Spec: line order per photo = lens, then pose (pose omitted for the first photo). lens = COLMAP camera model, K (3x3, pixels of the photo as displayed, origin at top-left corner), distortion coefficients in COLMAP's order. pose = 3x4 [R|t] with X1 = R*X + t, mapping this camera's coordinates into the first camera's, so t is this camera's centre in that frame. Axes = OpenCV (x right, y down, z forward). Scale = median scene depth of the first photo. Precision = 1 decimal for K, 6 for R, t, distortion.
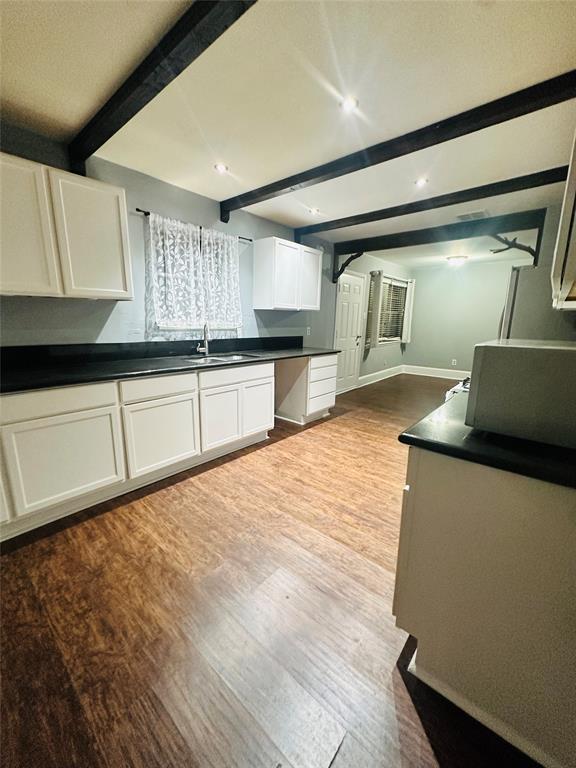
lens RADIAL K [[307.4, 0, 286.6], [0, 307.4, 382.8], [0, 0, 1]] dist [-0.005838, 0.001517]
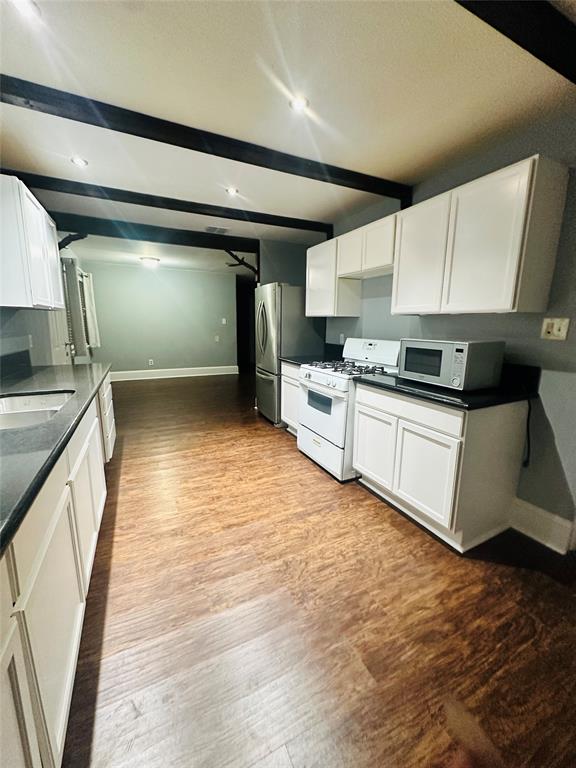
lens RADIAL K [[307.4, 0, 287.1], [0, 307.4, 383.0], [0, 0, 1]] dist [-0.005838, 0.001517]
pose [[0.393877, -0.186539, 0.900036, -0.439828], [0.180069, 0.975876, 0.123456, -0.095332], [-0.901353, 0.113442, 0.417965, 0.386084]]
